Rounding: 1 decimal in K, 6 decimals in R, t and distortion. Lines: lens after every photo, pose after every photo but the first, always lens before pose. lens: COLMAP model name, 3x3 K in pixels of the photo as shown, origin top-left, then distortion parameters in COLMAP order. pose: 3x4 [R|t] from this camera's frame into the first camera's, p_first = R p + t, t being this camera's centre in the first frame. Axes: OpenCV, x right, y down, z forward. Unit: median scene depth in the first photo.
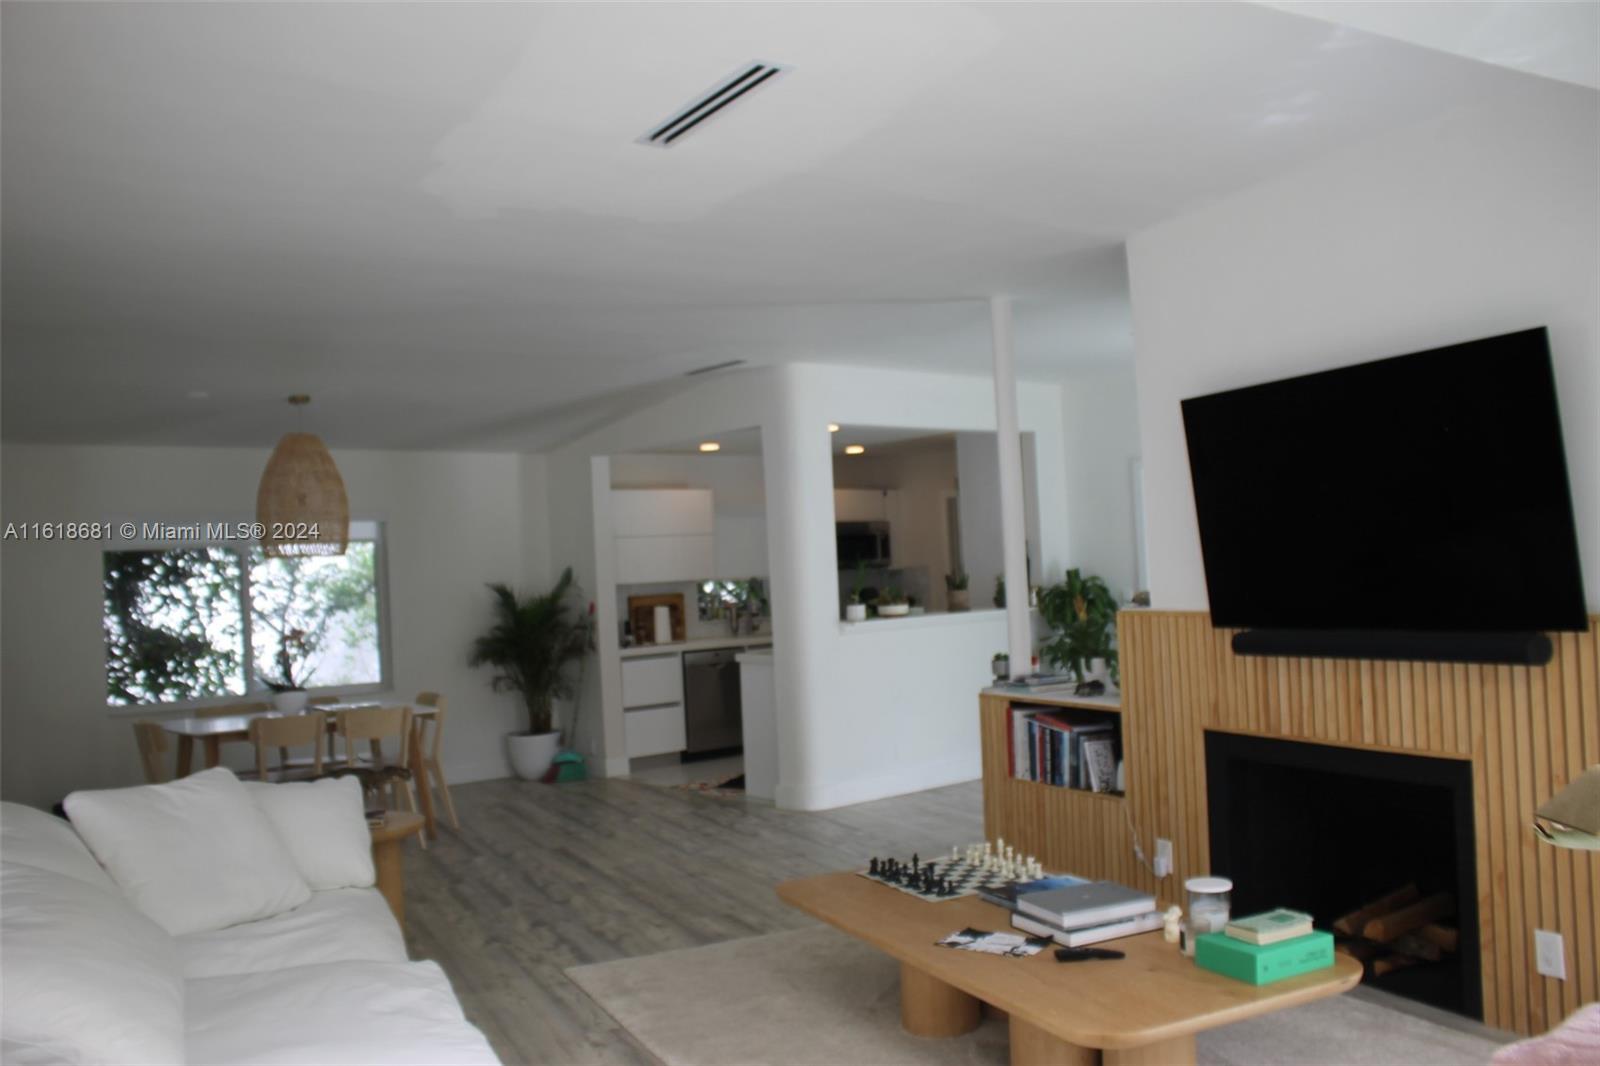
lens RADIAL K [[1352.1, 0, 786.3], [0, 1352.1, 533.6], [0, 0, 1]] dist [-0.178182, 0.212727]
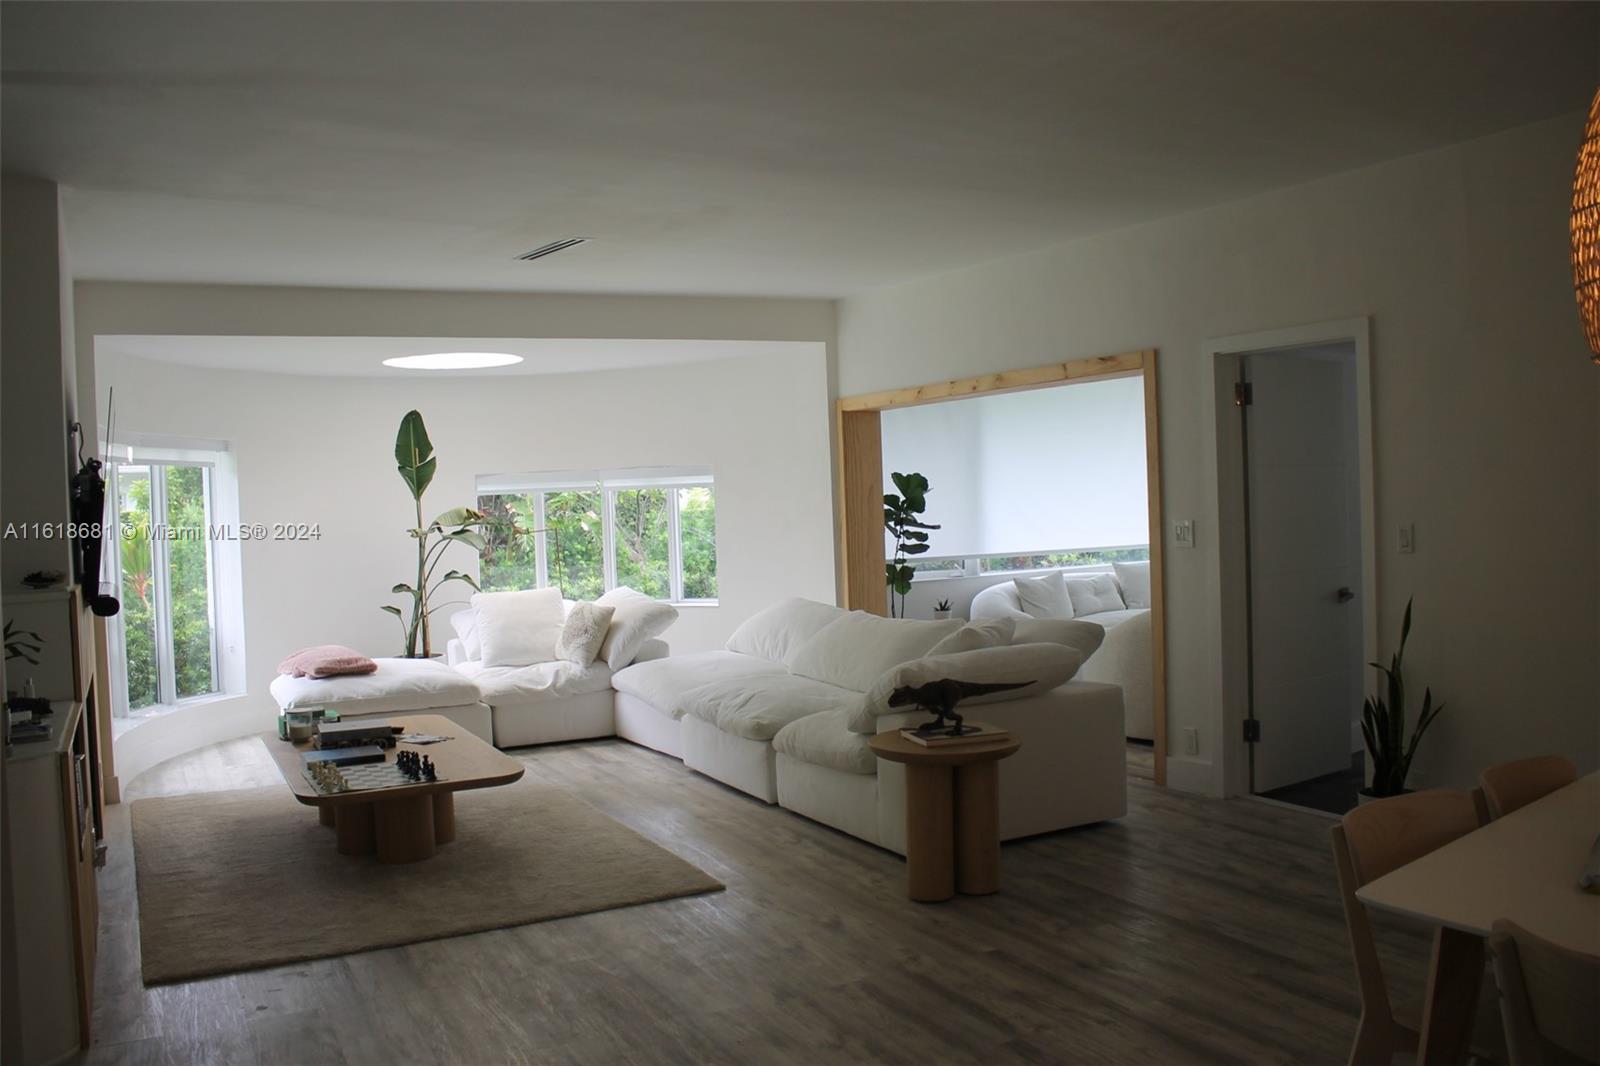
lens RADIAL K [[1352.1, 0, 786.3], [0, 1352.1, 533.6], [0, 0, 1]] dist [-0.178182, 0.212727]
pose [[-0.995444, 0.090341, -0.030489, -0.189981], [0.090275, 0.995911, 0.003525, 0.058073], [0.030682, 0.000756, -0.999529, 1.840665]]
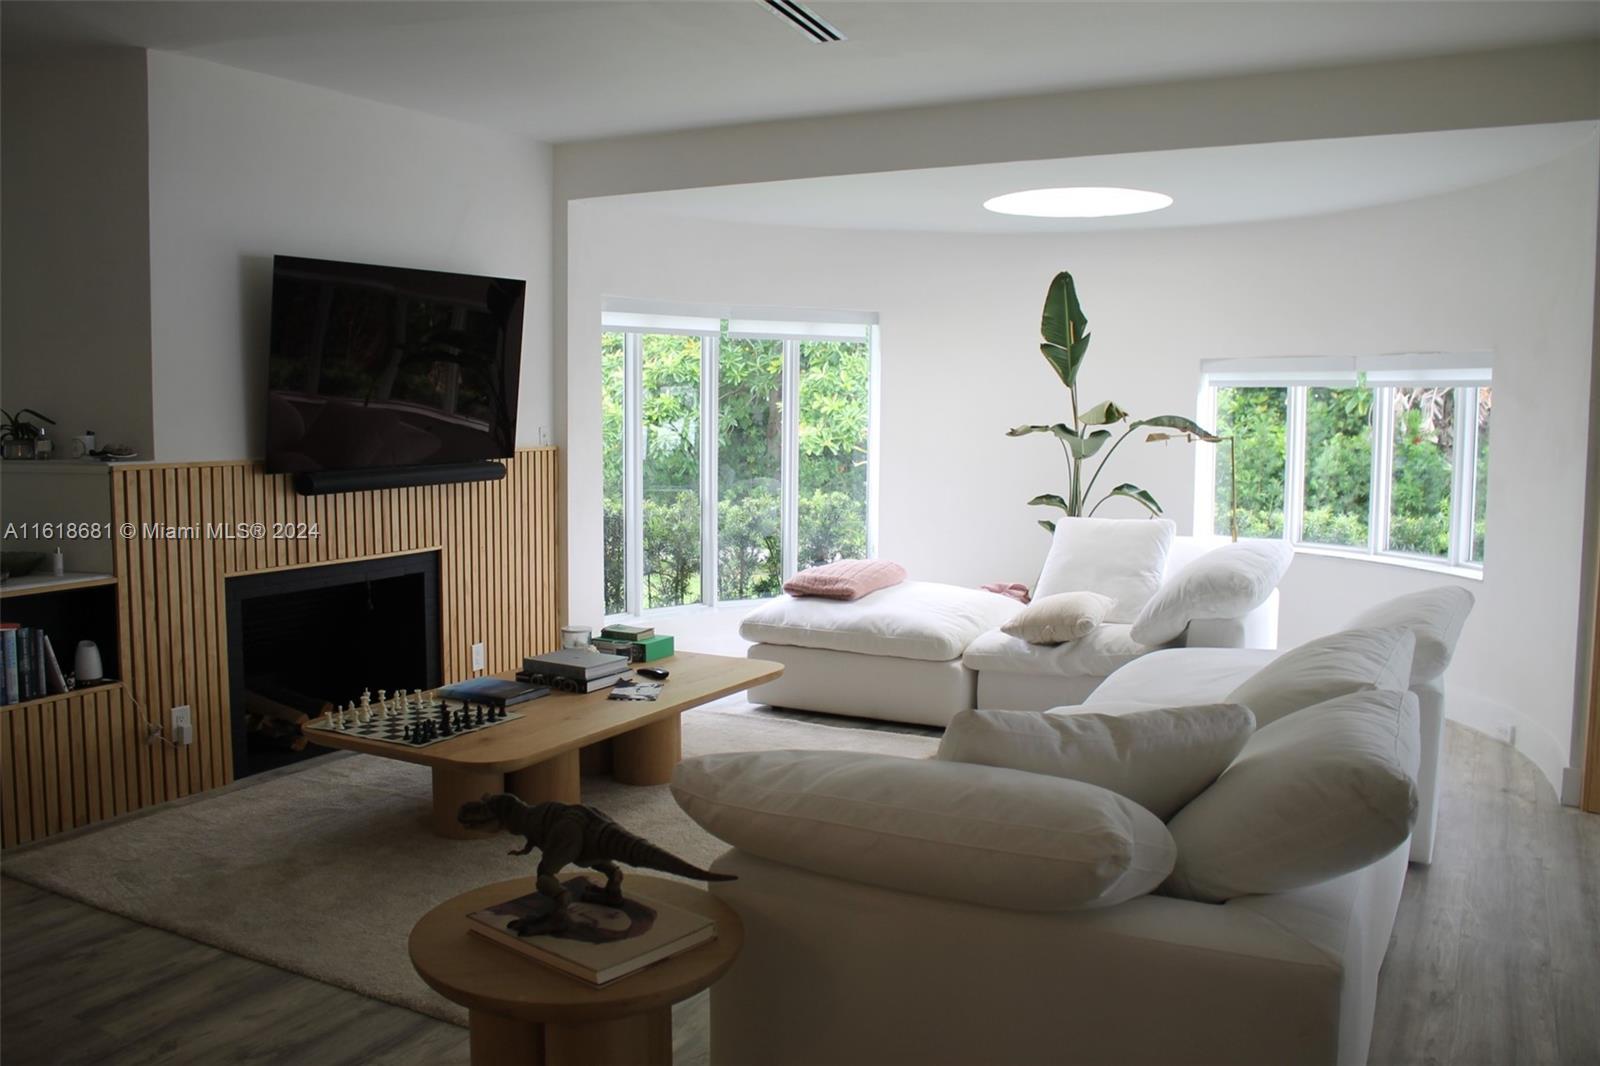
lens RADIAL K [[1352.1, 0, 786.3], [0, 1352.1, 533.6], [0, 0, 1]] dist [-0.178182, 0.212727]
pose [[-0.588486, -0.027725, 0.808032, -0.682611], [0.005031, 0.999267, 0.037951, 0.070219], [-0.808492, 0.026398, -0.587915, 1.135350]]
